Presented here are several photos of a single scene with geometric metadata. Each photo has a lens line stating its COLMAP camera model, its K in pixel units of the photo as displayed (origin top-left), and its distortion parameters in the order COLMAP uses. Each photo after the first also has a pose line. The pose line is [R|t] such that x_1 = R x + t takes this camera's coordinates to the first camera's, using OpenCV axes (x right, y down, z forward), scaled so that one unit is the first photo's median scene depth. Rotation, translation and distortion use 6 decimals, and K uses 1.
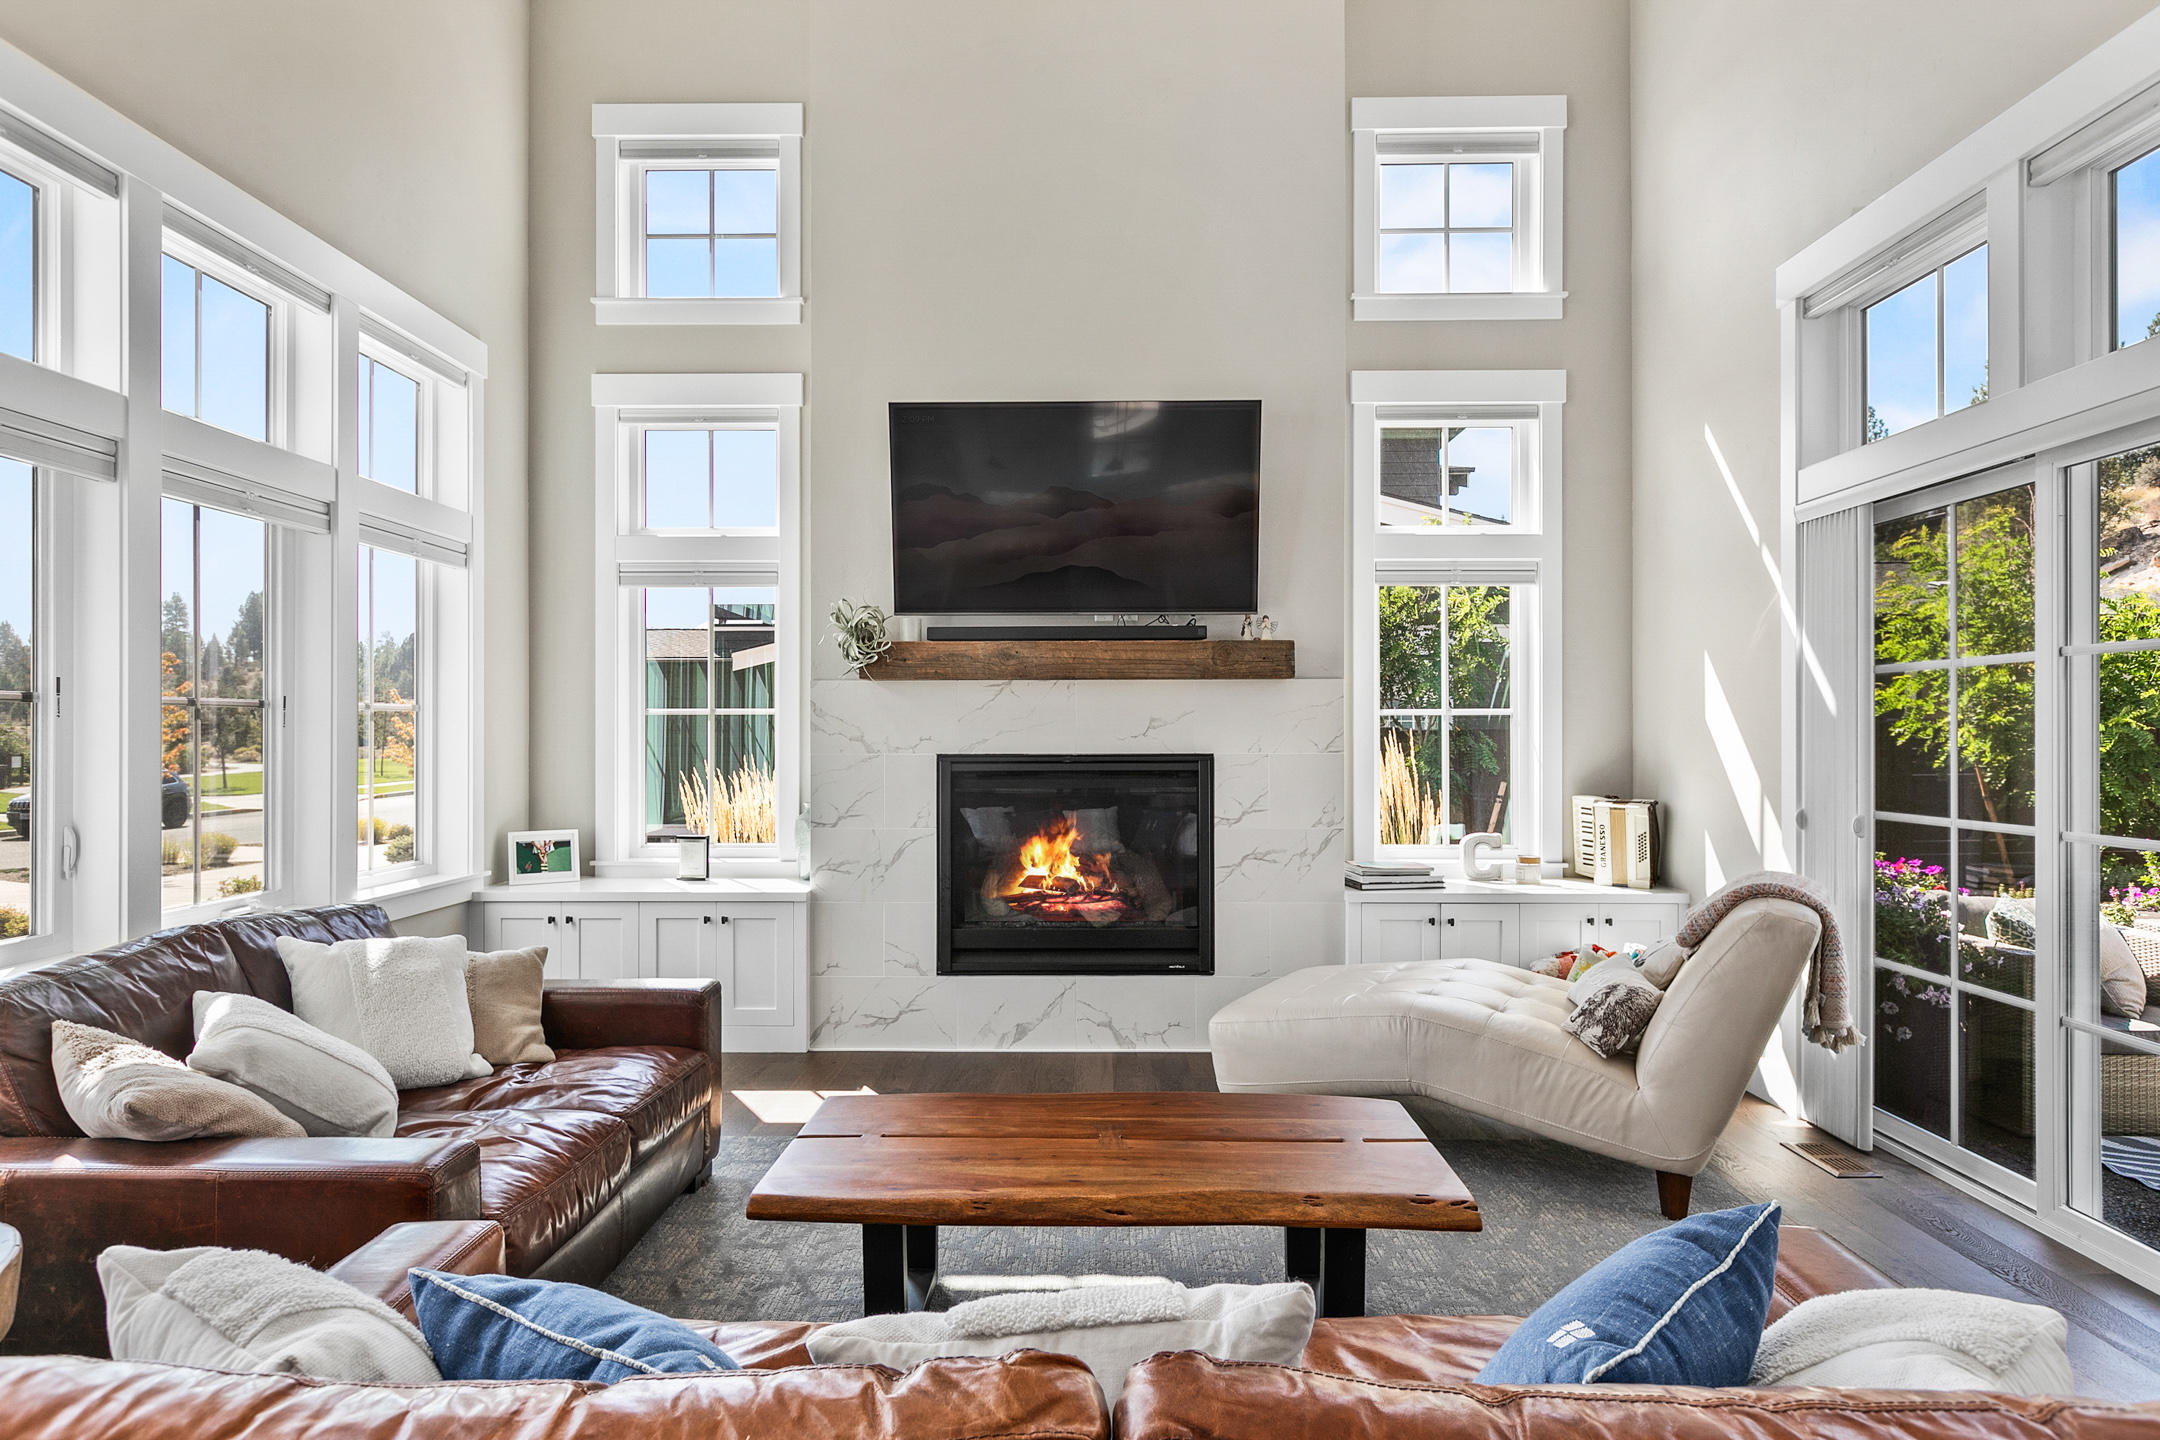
lens RADIAL K [[1190.5, 0, 1078.2], [0, 1190.5, 727.5], [0, 0, 1]] dist [0.006964, 0.001303]
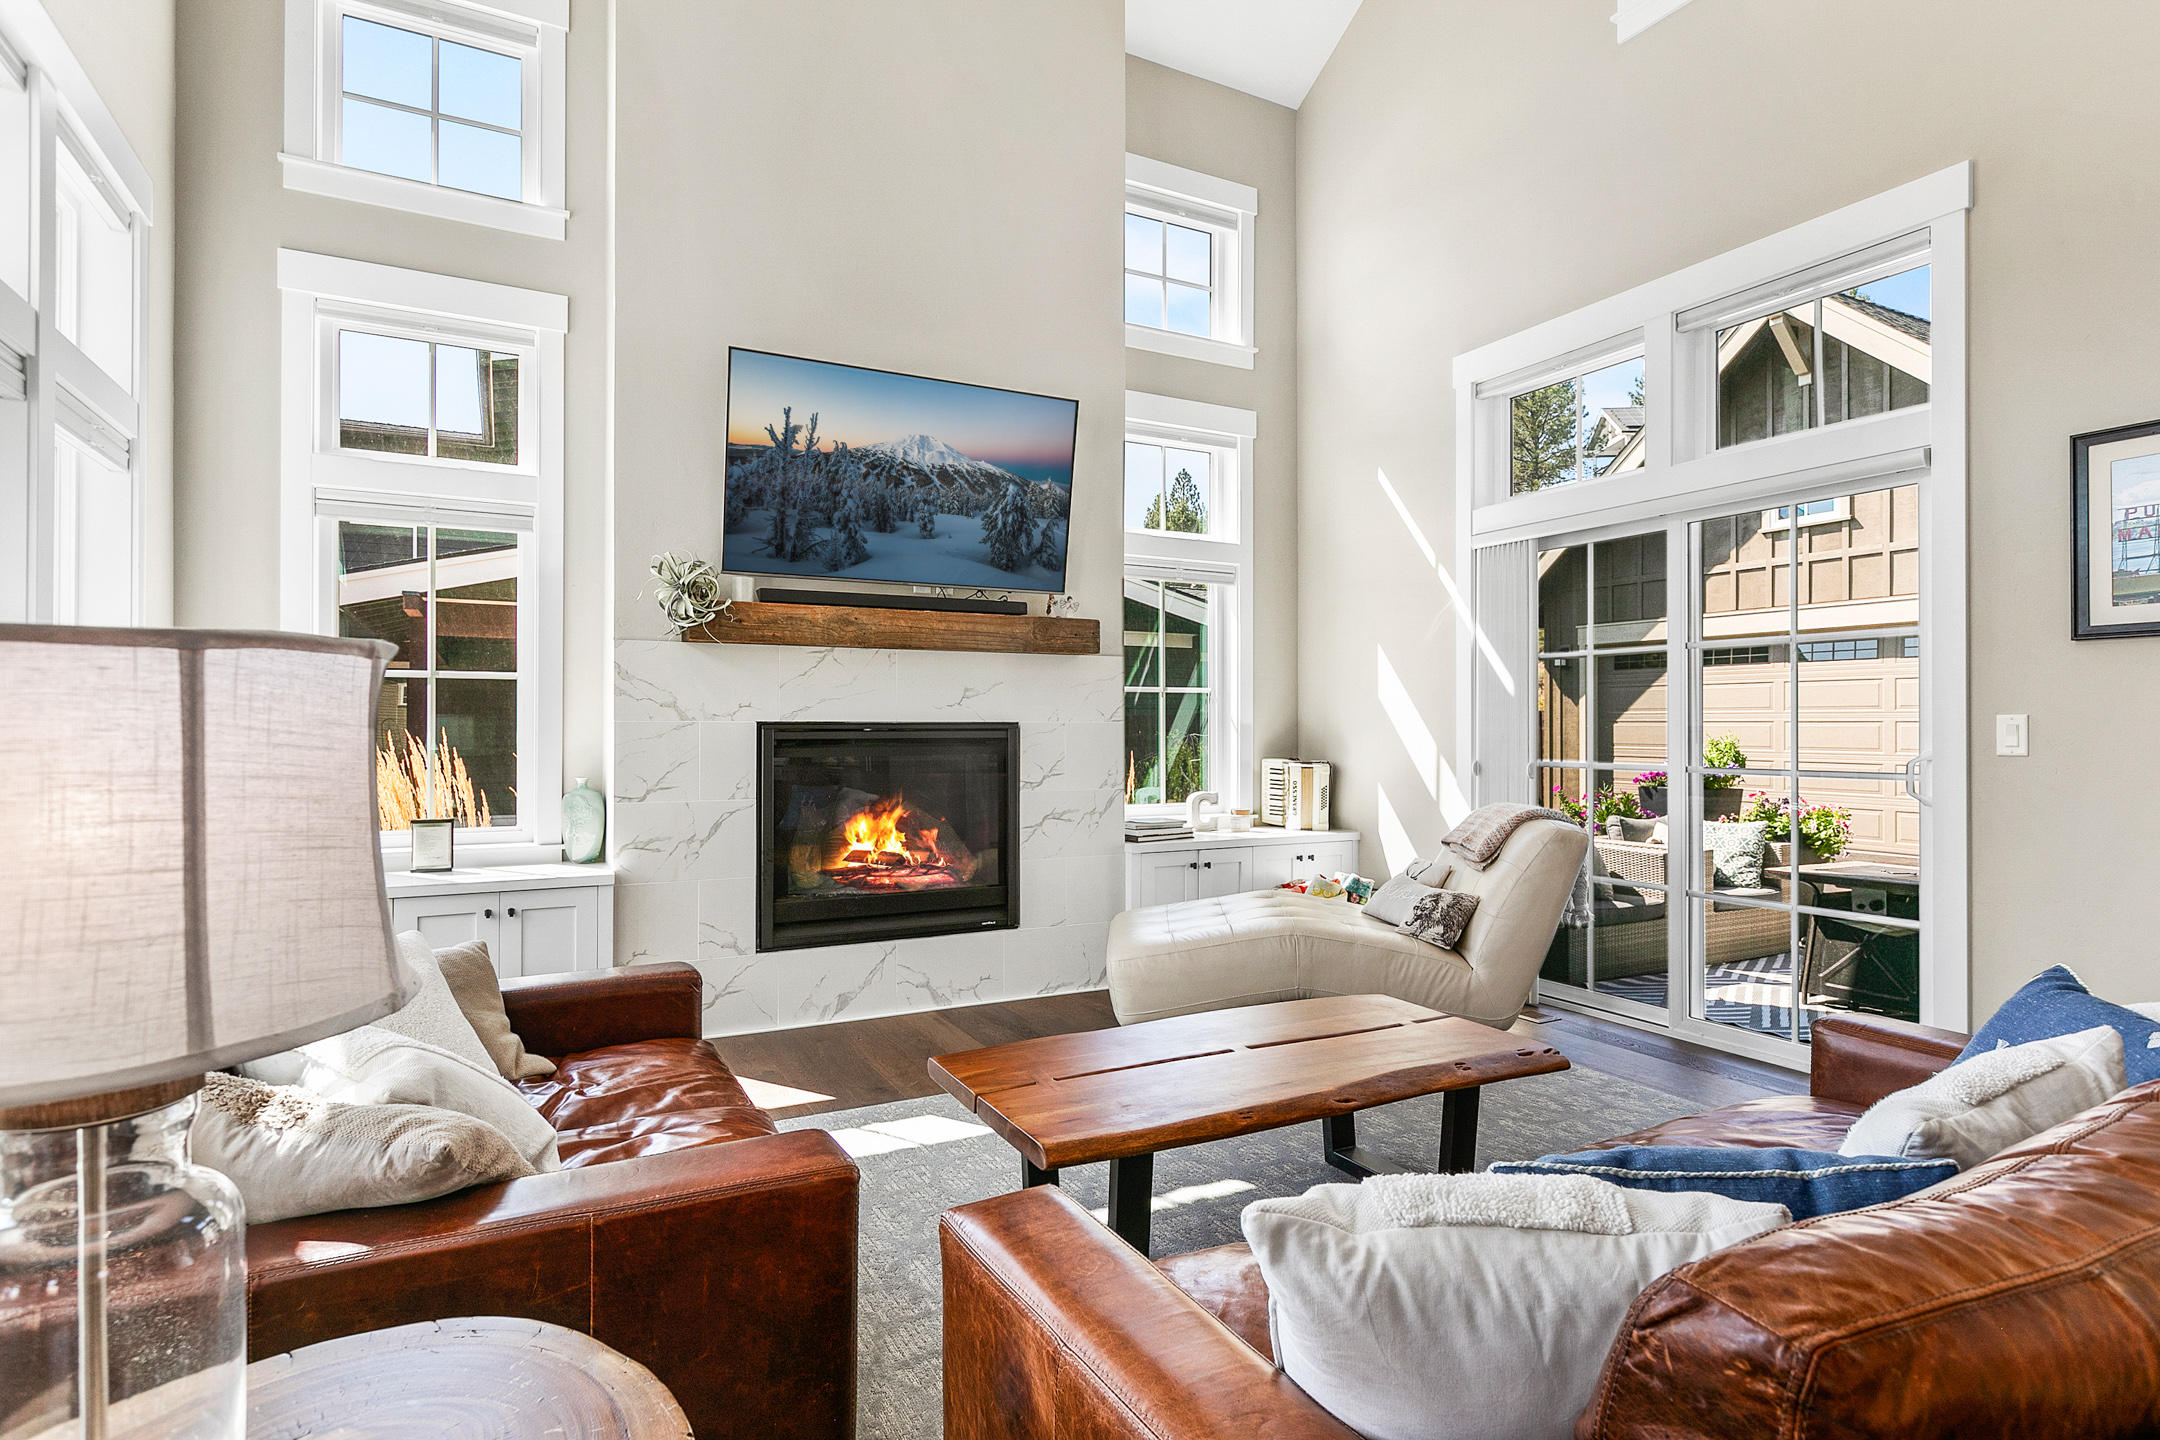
lens RADIAL K [[1114.5, 0, 1078.2], [0, 1114.5, 717.2], [0, 0, 1]] dist [0.007474, -0.003360]
pose [[0.875609, 0.006730, 0.482973, -0.327513], [-0.003615, 0.999966, -0.007380, 0.024623], [-0.483007, 0.004716, 0.875604, 0.092116]]
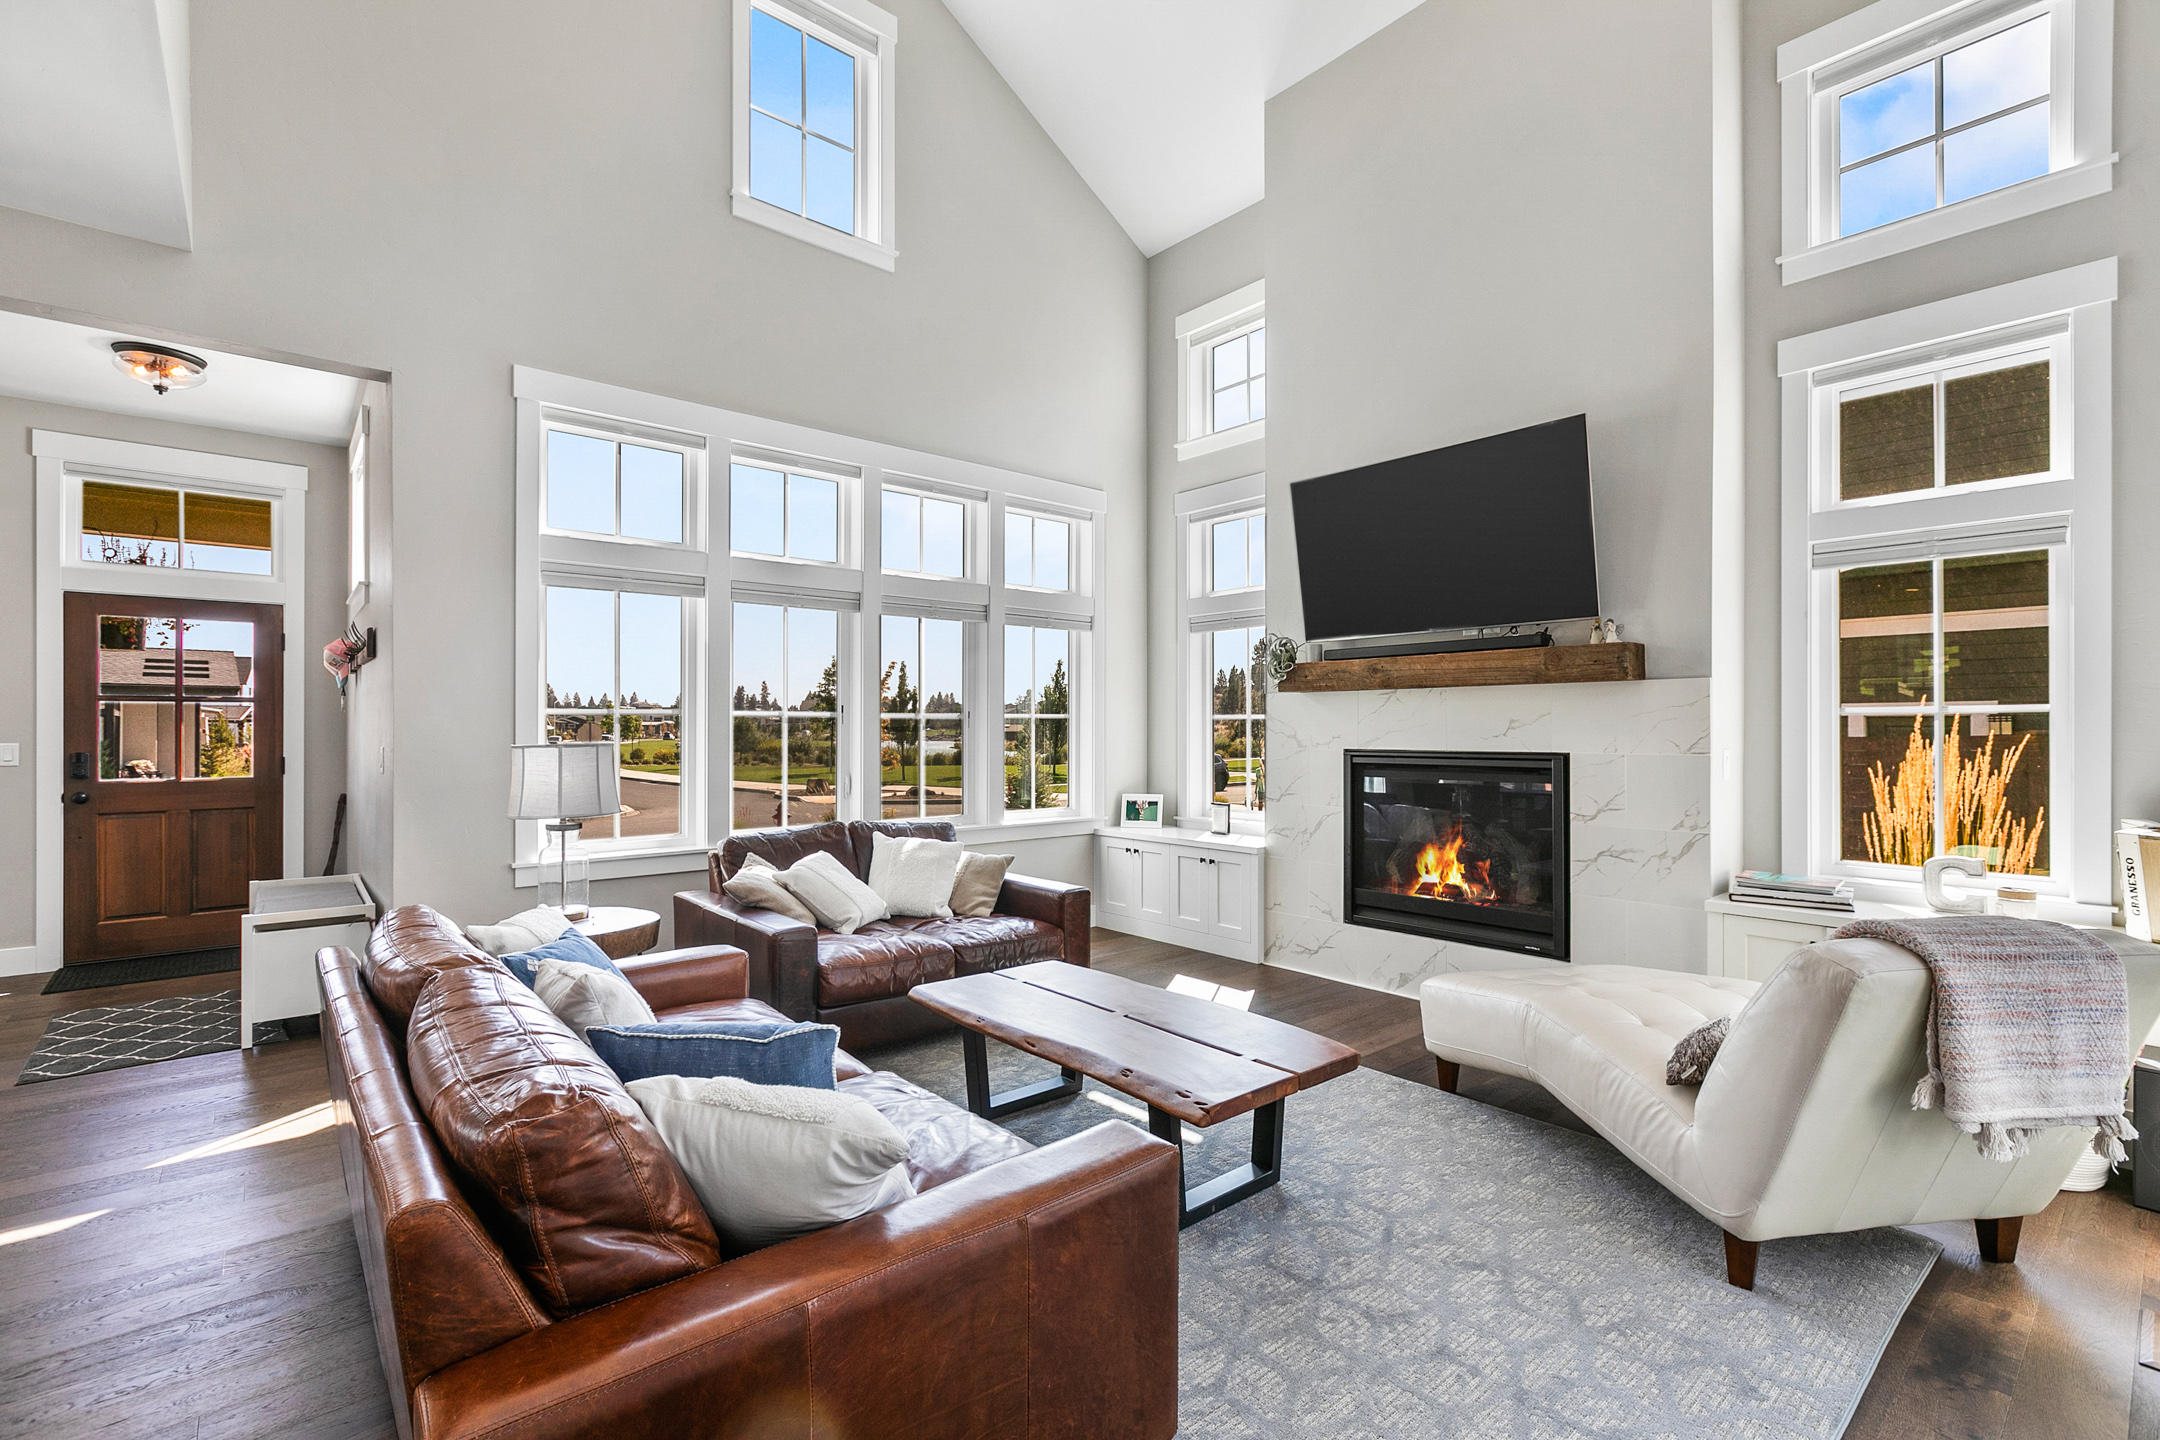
lens RADIAL K [[966.8, 0, 1070.4], [0, 966.8, 724.6], [0, 0, 1]] dist [0.002338, -0.000750]
pose [[0.656799, -0.003020, -0.754060, 0.471851], [0.001681, 0.999995, -0.002541, -0.001583], [0.754064, 0.000401, 0.656801, 0.101889]]
